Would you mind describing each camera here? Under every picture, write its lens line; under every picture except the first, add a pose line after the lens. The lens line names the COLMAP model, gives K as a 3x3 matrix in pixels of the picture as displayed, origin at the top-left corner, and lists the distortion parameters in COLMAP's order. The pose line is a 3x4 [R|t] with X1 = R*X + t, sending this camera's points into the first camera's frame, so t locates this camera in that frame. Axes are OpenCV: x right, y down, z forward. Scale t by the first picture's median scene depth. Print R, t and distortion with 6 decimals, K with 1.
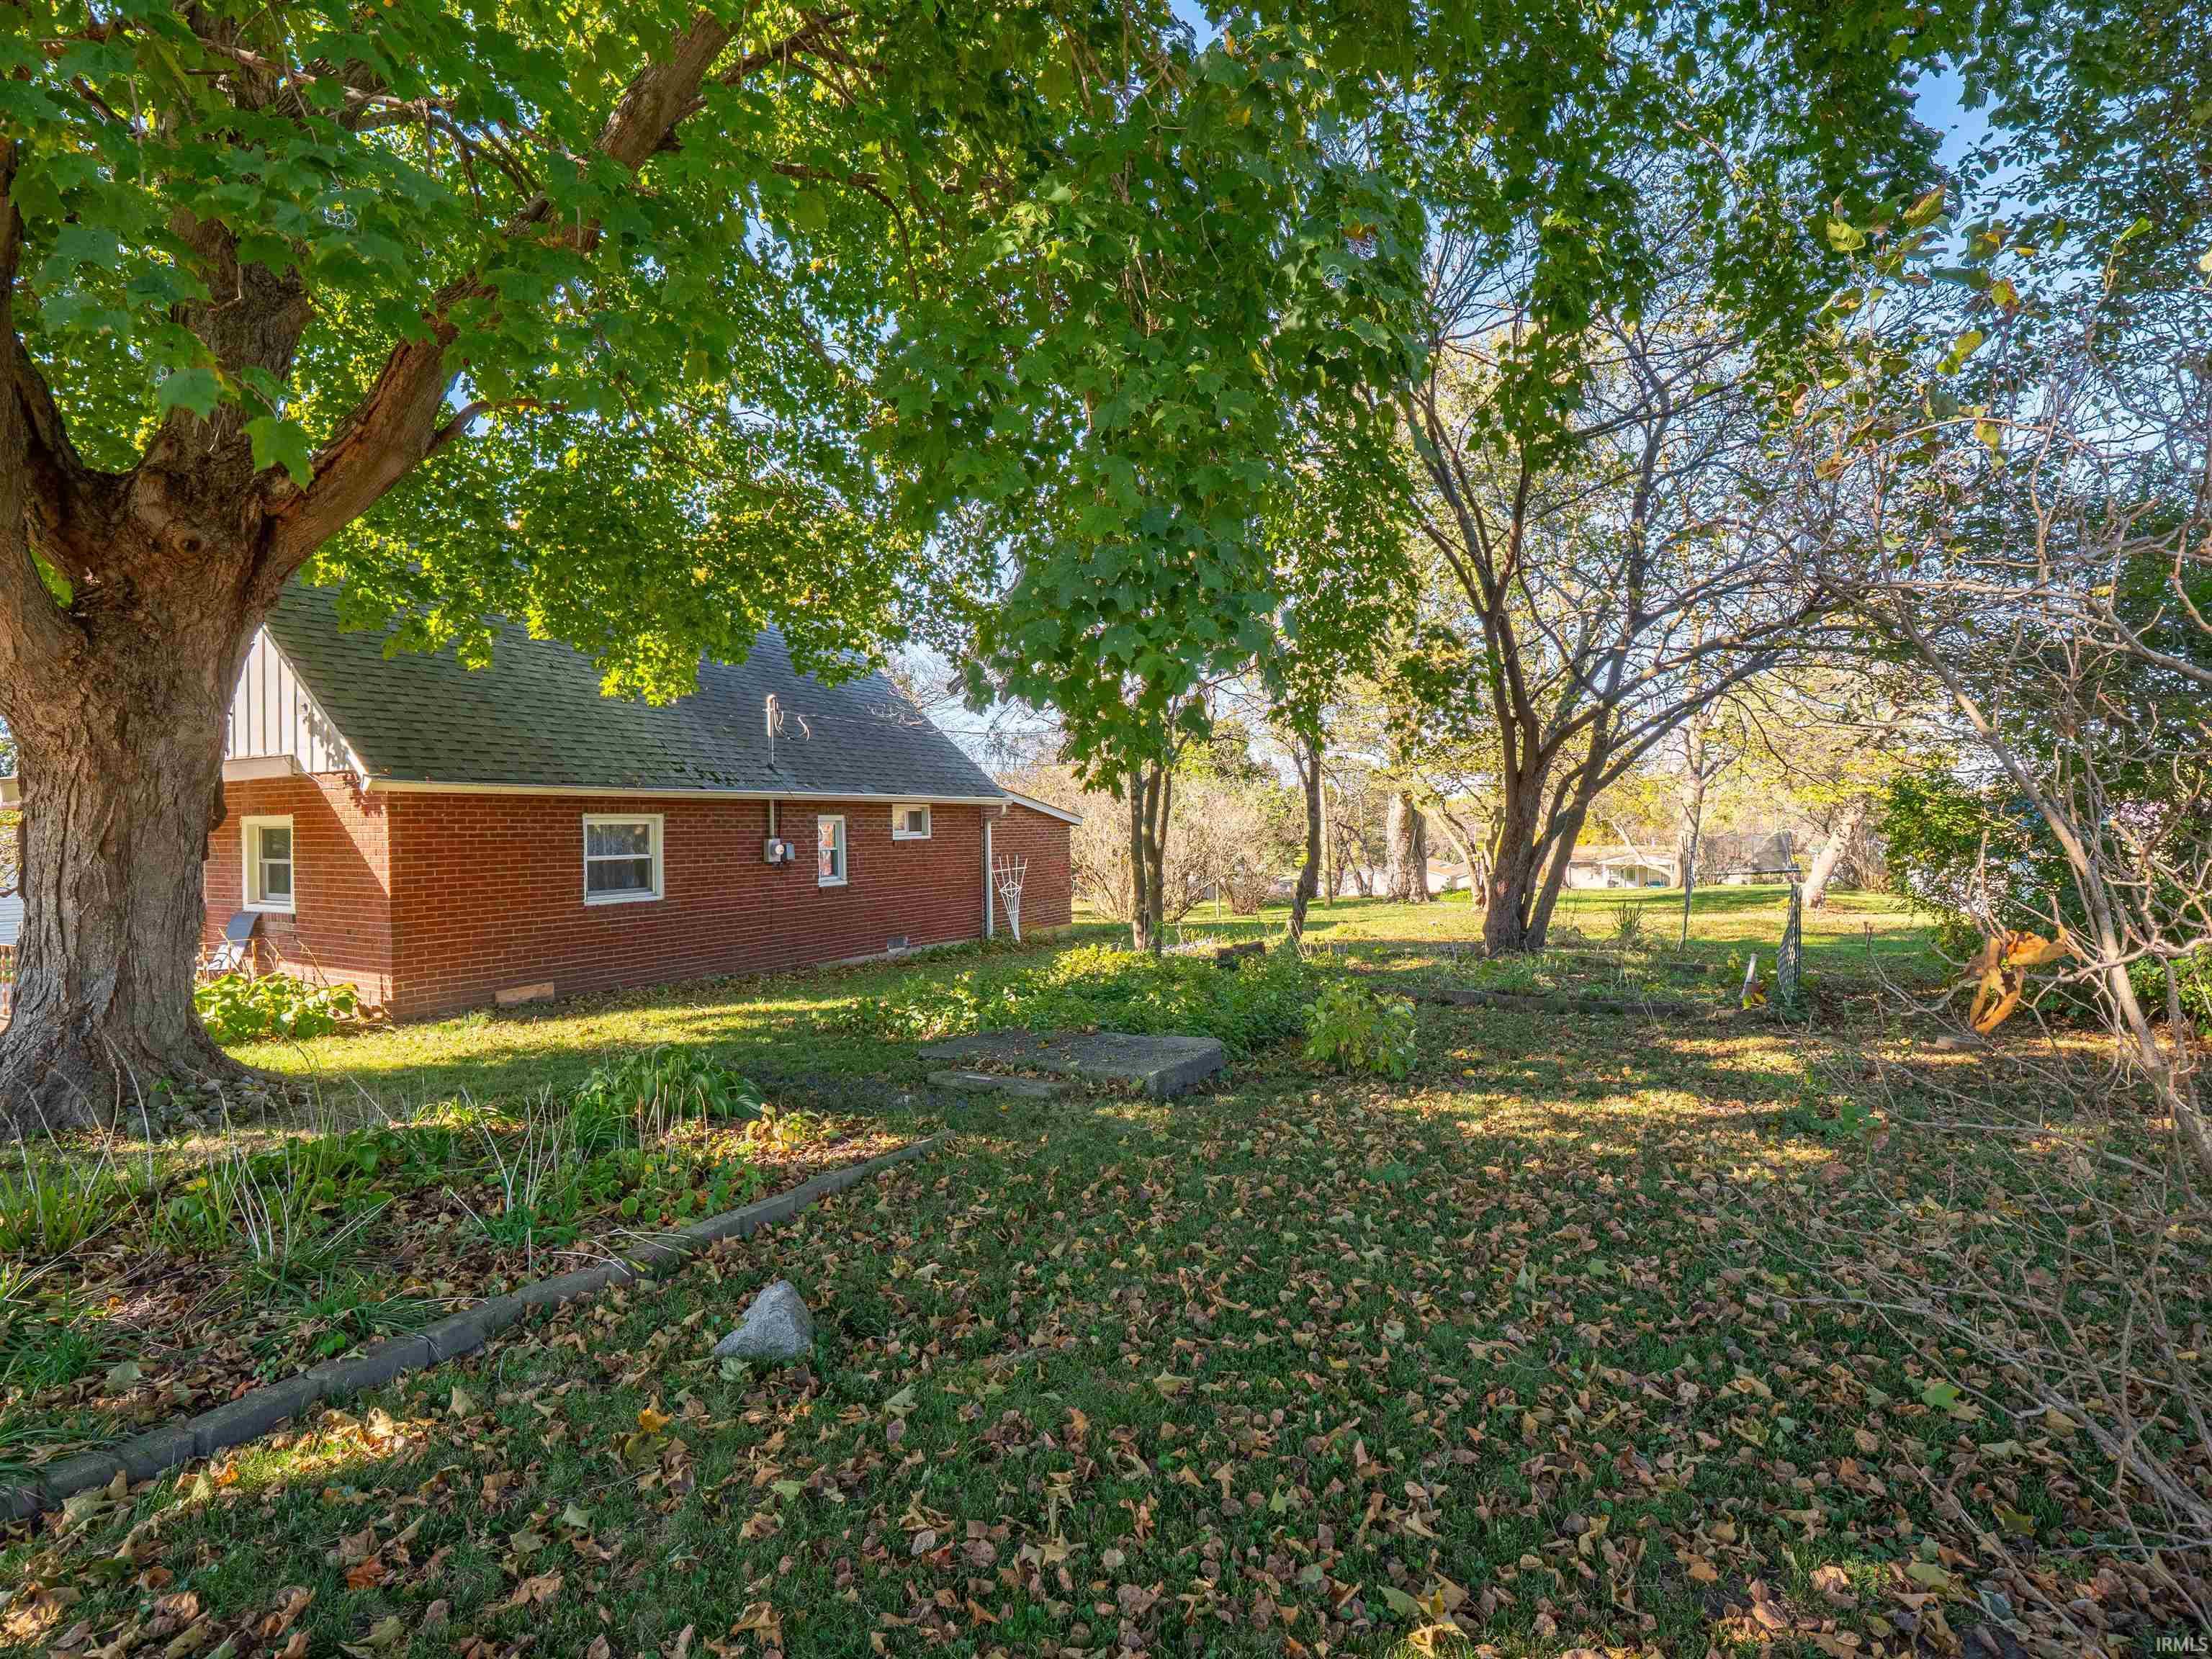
lens RADIAL K [[1042.3, 0, 1113.3], [0, 1042.3, 834.3], [0, 0, 1]] dist [-0.027565, -0.000588]
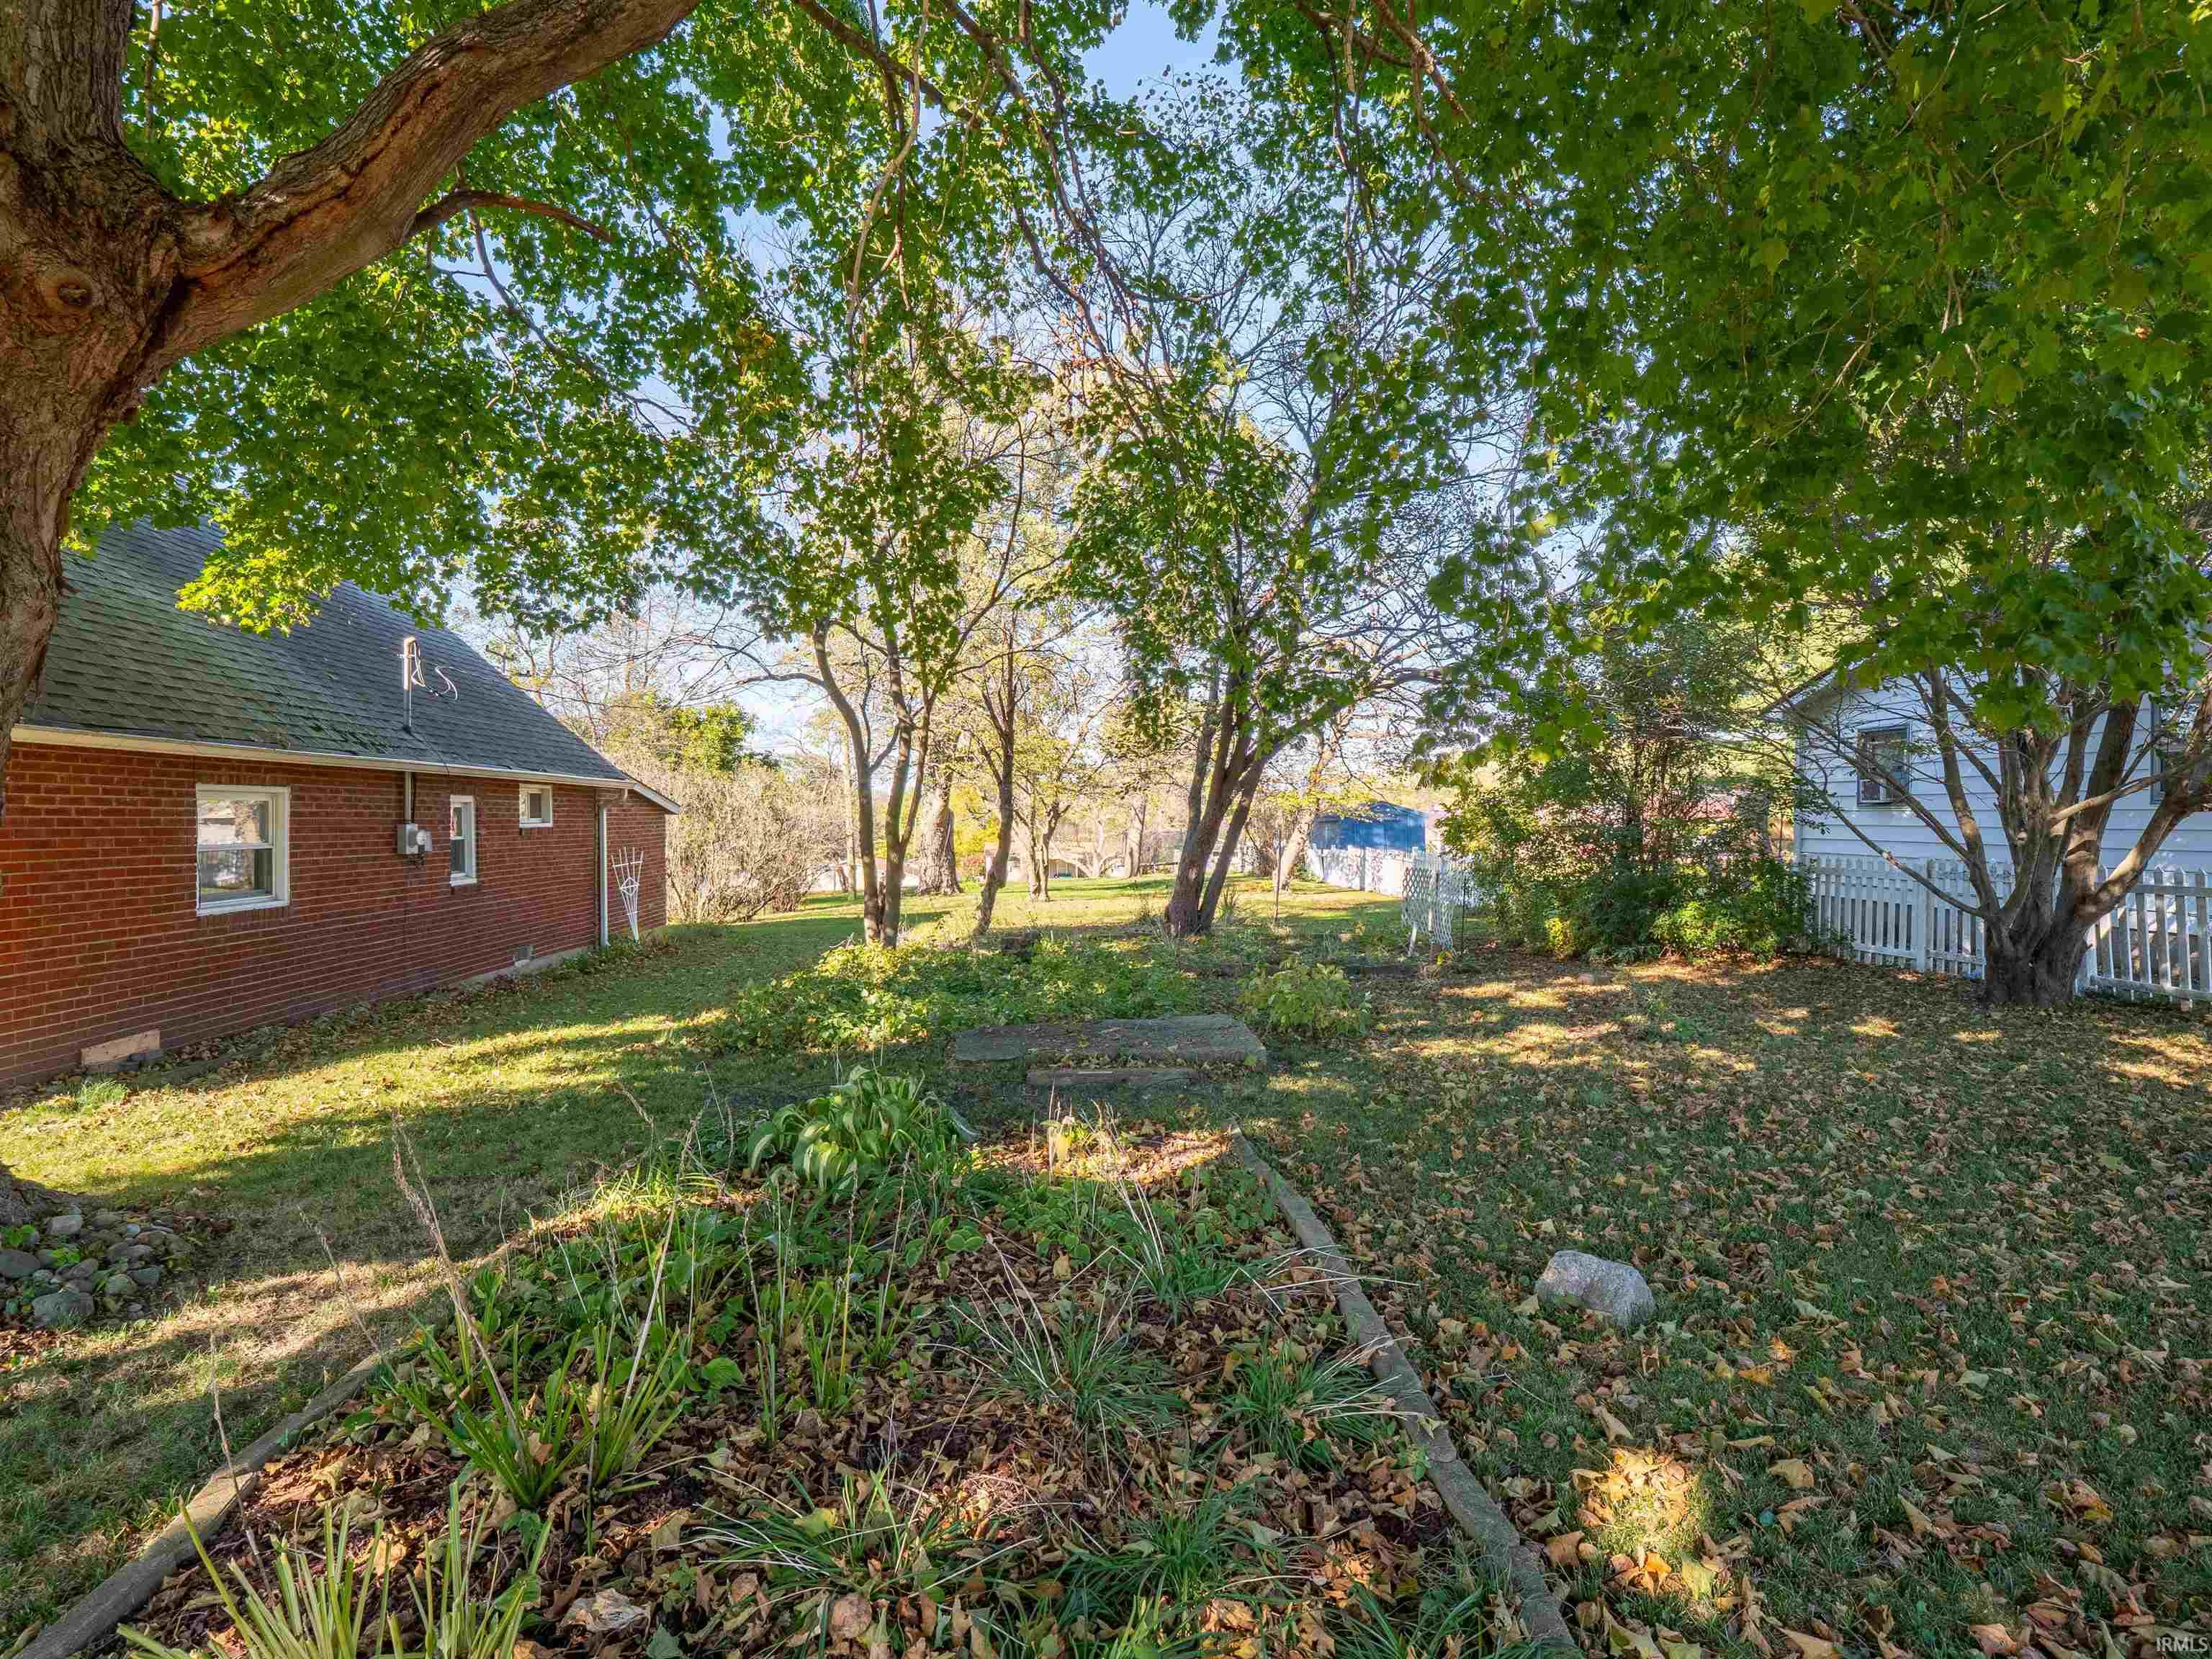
lens RADIAL K [[1042.3, 0, 1102.3], [0, 1042.3, 839.7], [0, 0, 1]] dist [-0.027565, -0.000588]
pose [[0.810650, 0.010223, 0.585442, -0.400387], [-0.016257, 0.999855, 0.005052, 0.004611], [-0.585305, -0.013613, 0.810699, 0.090773]]
